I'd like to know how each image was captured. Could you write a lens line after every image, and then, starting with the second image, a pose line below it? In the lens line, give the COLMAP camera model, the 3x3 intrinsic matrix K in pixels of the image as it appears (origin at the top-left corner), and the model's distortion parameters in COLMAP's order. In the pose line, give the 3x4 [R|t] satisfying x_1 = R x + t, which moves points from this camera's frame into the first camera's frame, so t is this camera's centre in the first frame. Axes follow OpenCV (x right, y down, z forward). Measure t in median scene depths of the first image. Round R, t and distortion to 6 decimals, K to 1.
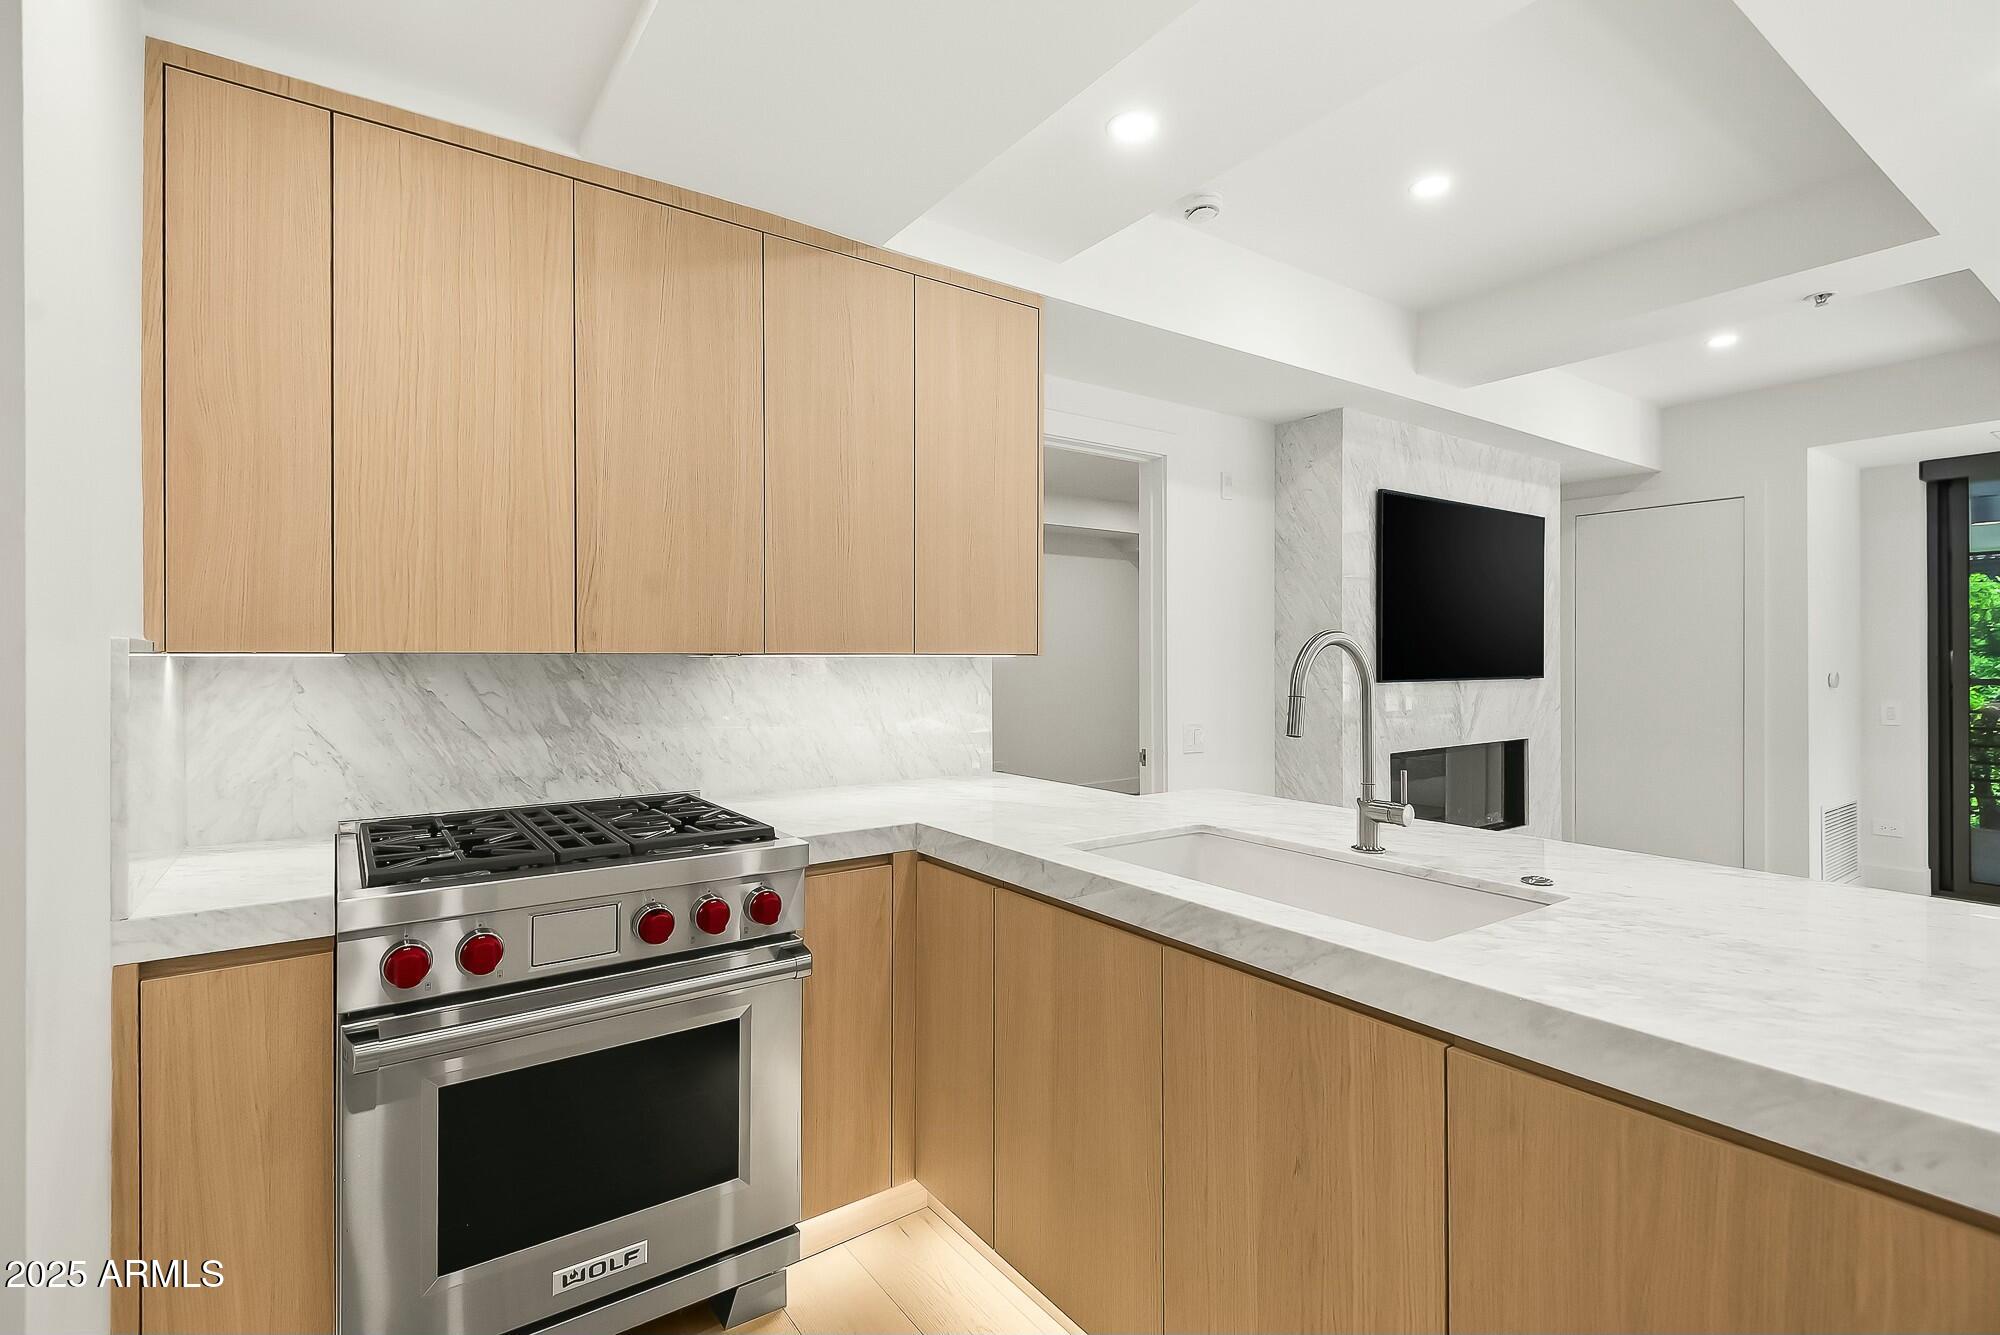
lens RADIAL K [[921.4, 0, 997.0], [0, 921.4, 659.3], [0, 0, 1]] dist [0.028523, -0.015540]
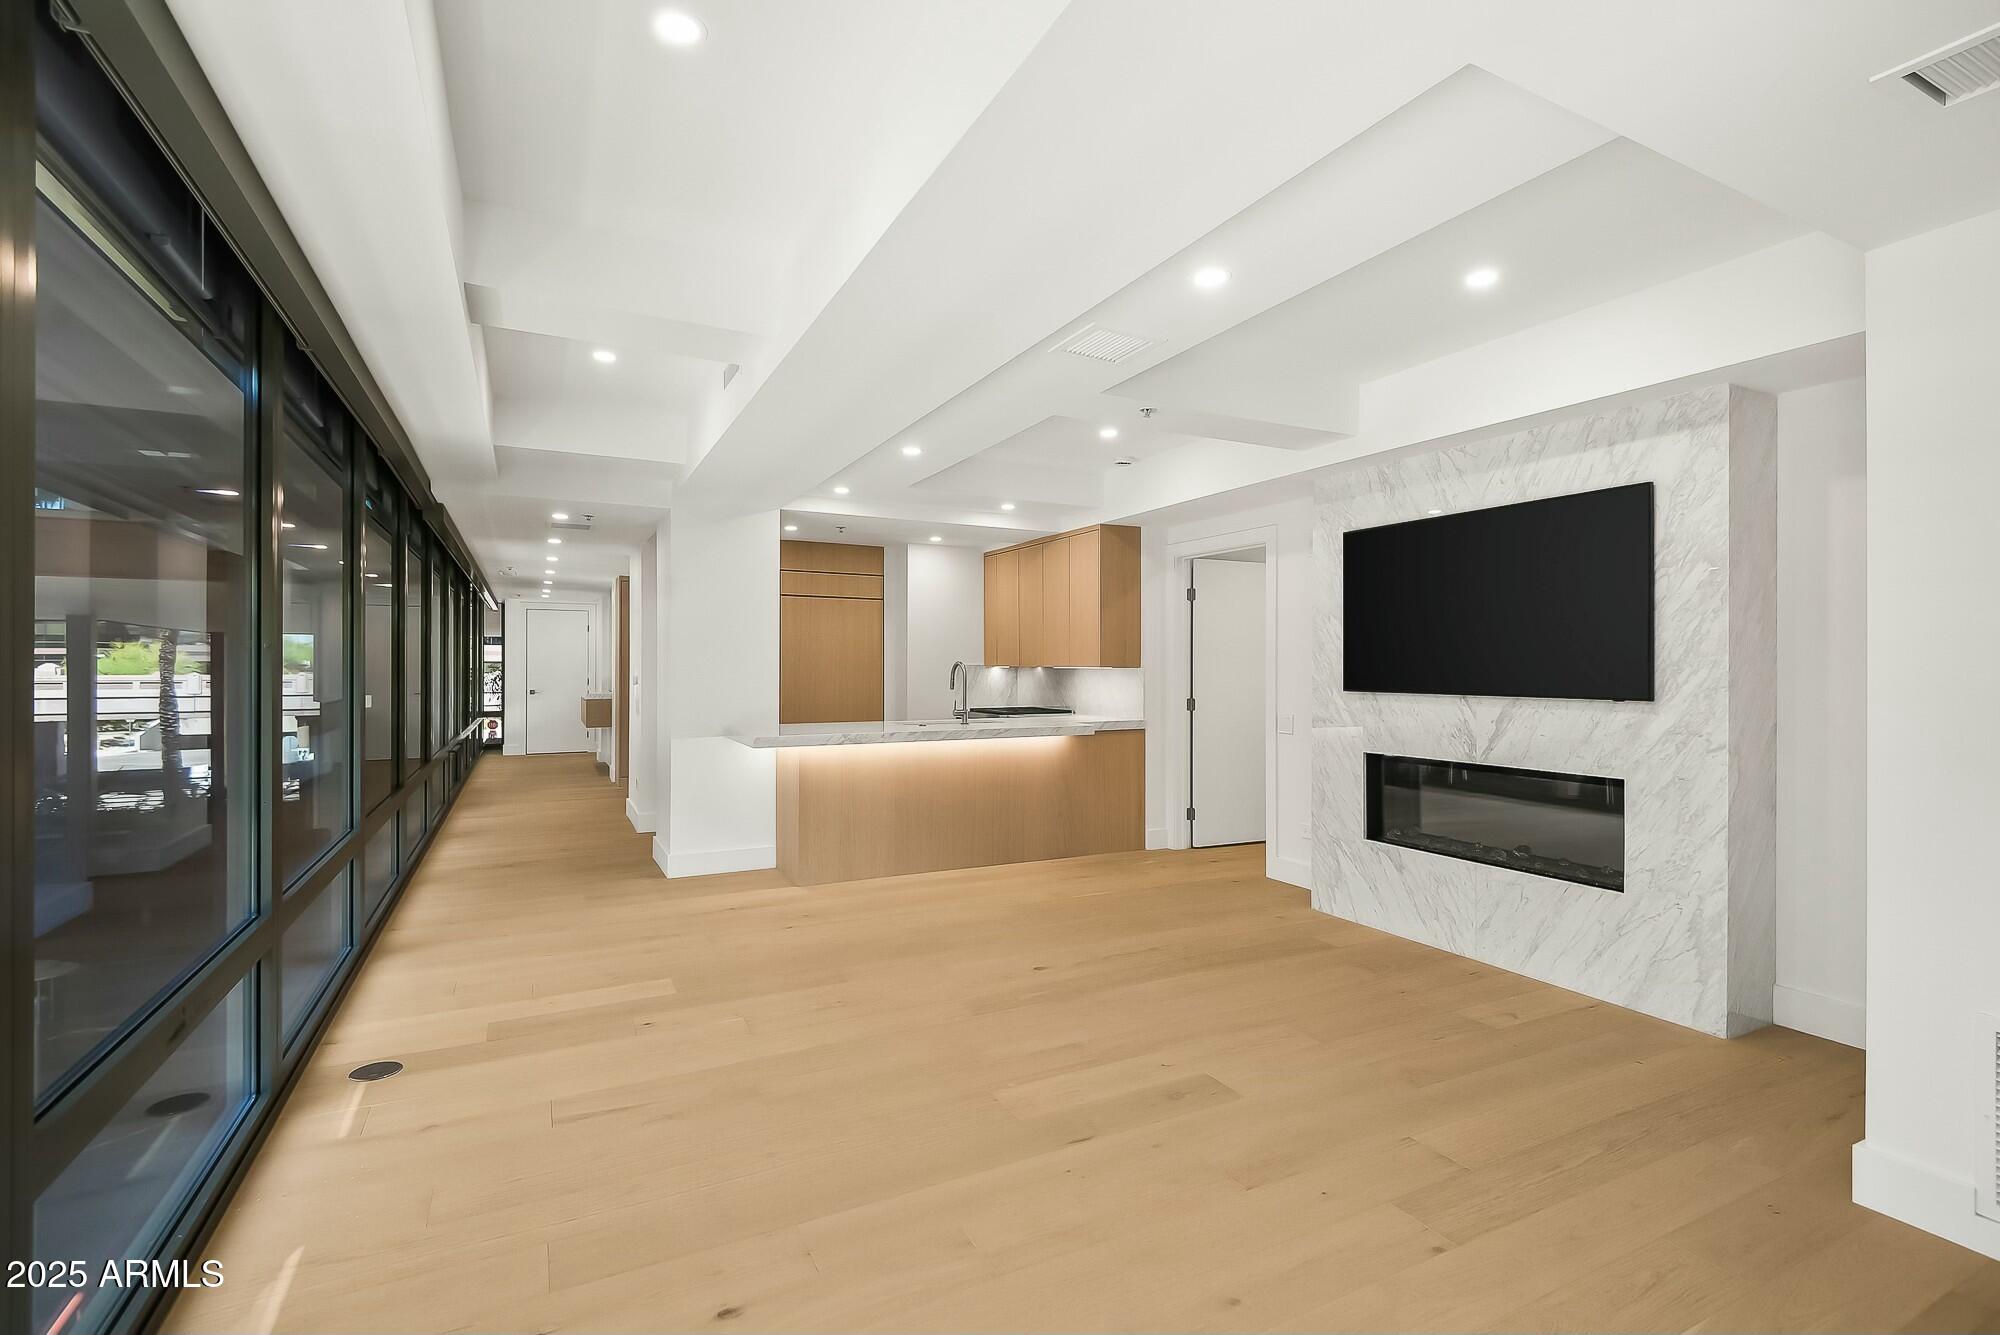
lens RADIAL K [[902.0, 0, 1001.9], [0, 902.0, 665.9], [0, 0, 1]] dist [0.027168, -0.014791]
pose [[-0.144351, 0.002177, -0.989524, 1.759350], [-0.002703, 0.999993, 0.002594, -0.010374], [0.989523, 0.003050, -0.144344, 0.768809]]
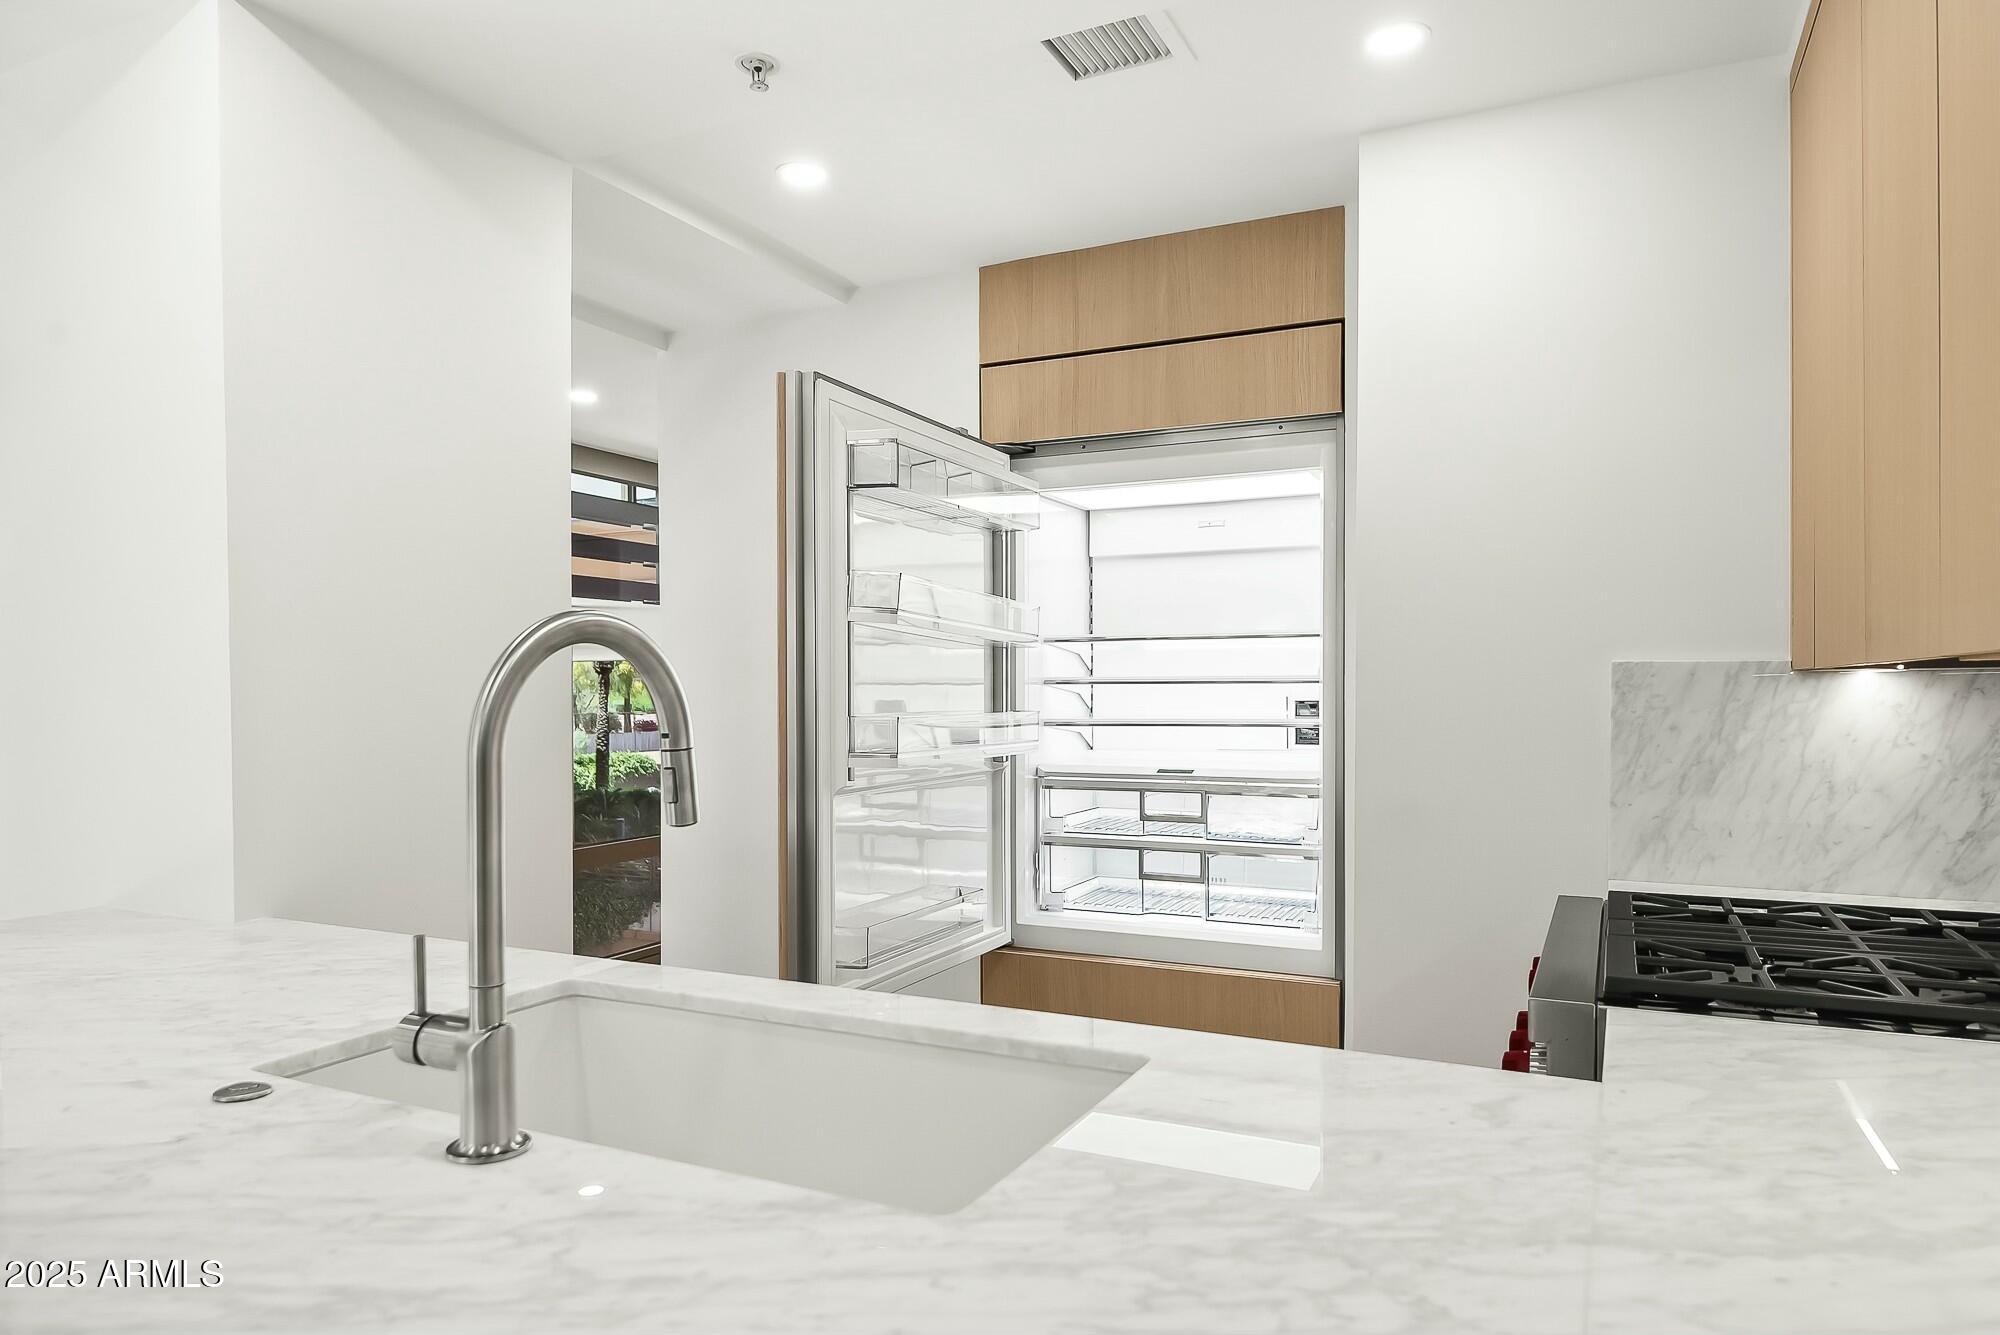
lens RADIAL K [[1258.8, 0, 1002.6], [0, 1258.8, 695.8], [0, 0, 1]] dist [-0.002488, -0.000872]
pose [[-0.876956, 0.007046, -0.480518, 0.219139], [0.005632, 0.999975, 0.004385, 0.003894], [0.480537, 0.001139, -0.876974, 0.746902]]
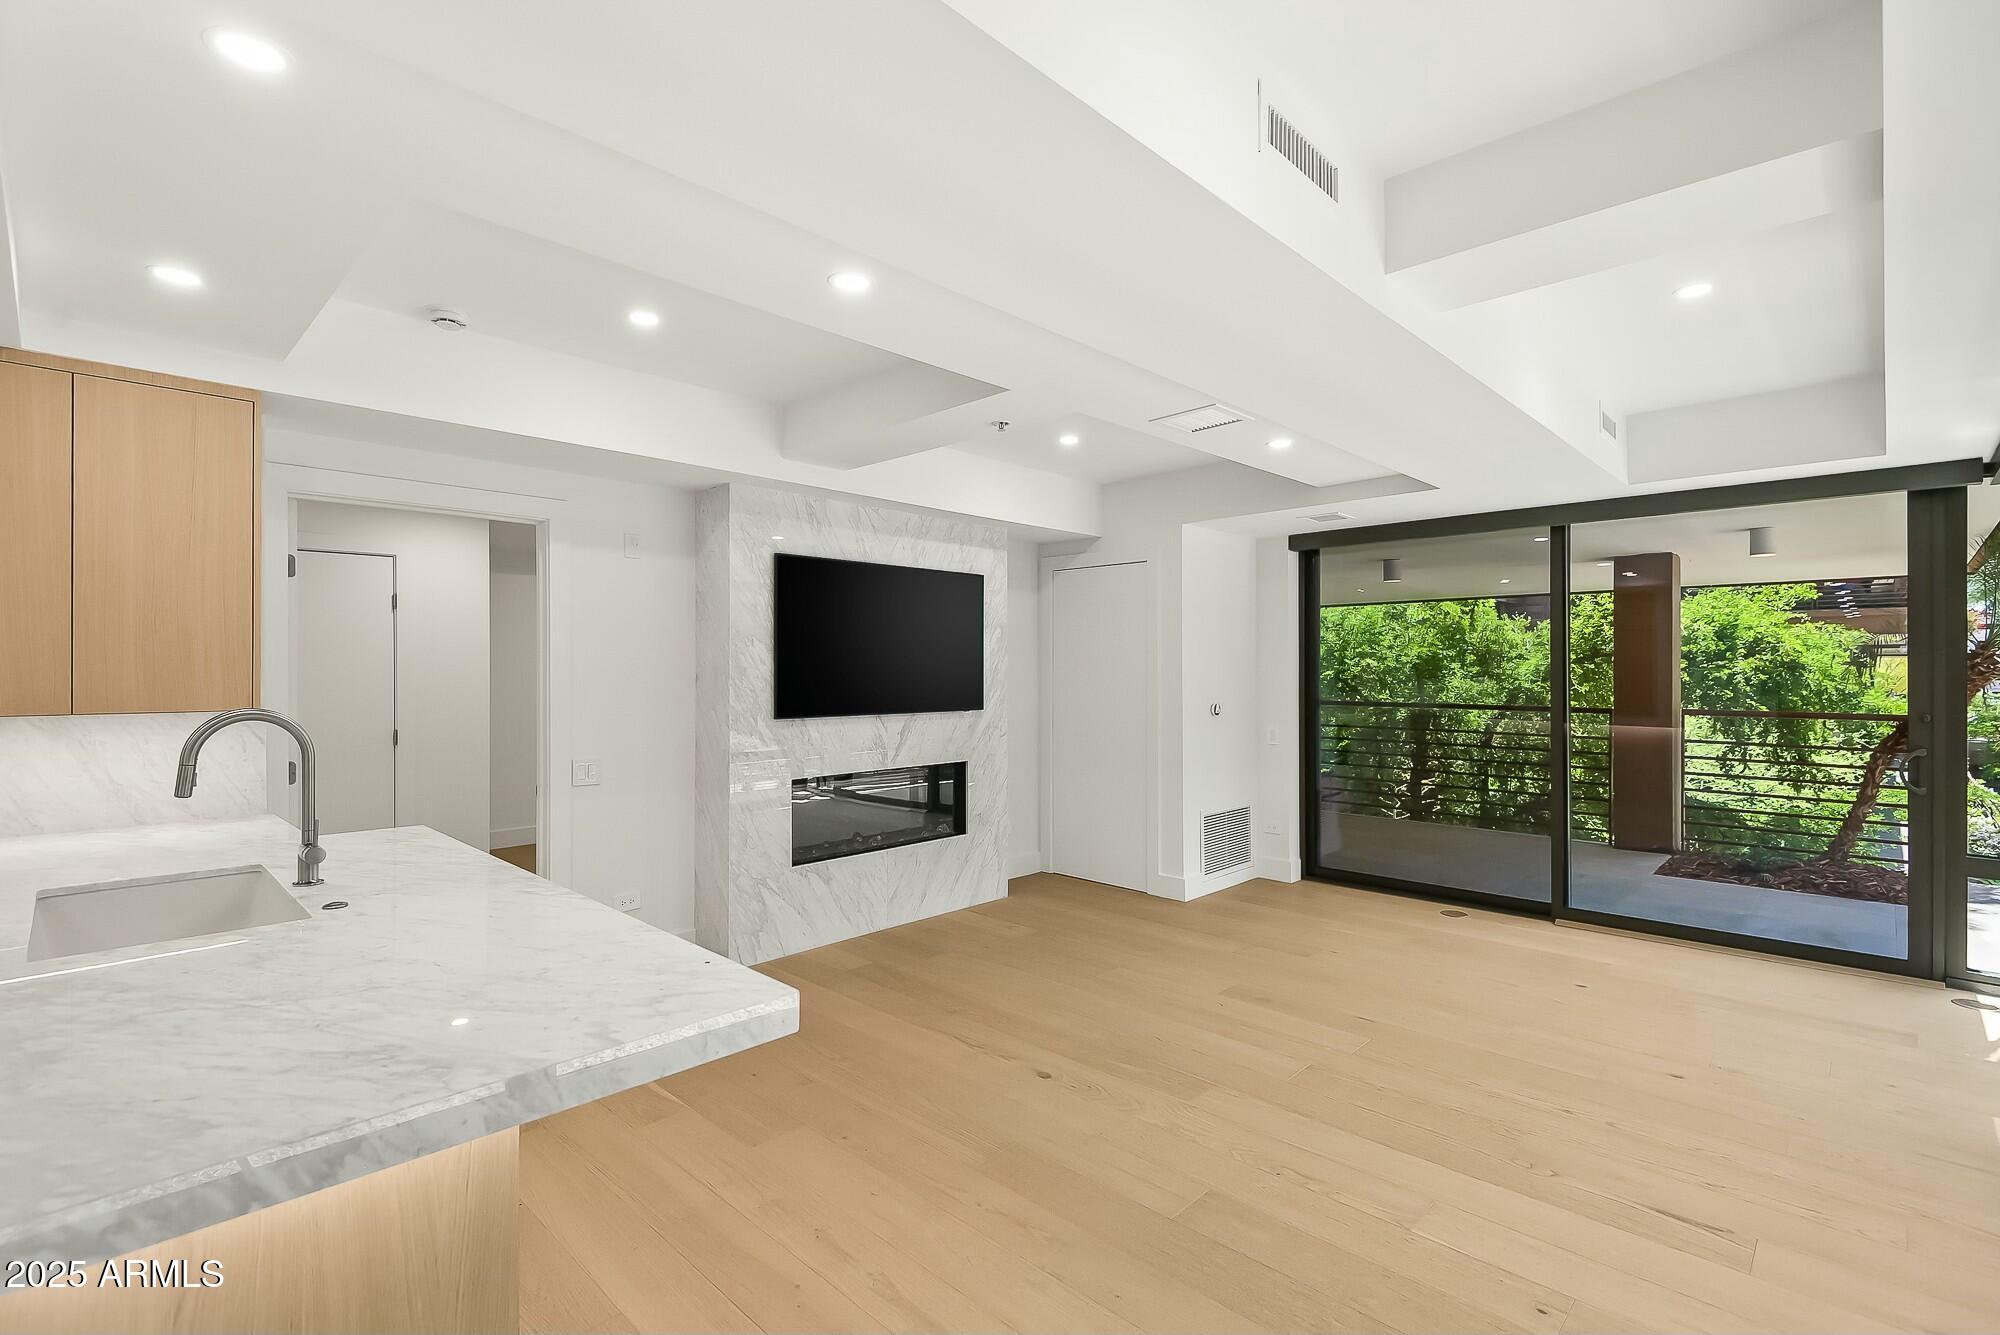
lens RADIAL K [[902.0, 0, 1001.9], [0, 902.0, 665.9], [0, 0, 1]] dist [0.027168, -0.014791]
pose [[0.983338, 0.002146, 0.181776, 0.516507], [-0.001098, 0.999982, -0.005867, -0.037663], [-0.181785, 0.005569, 0.983322, -0.178052]]
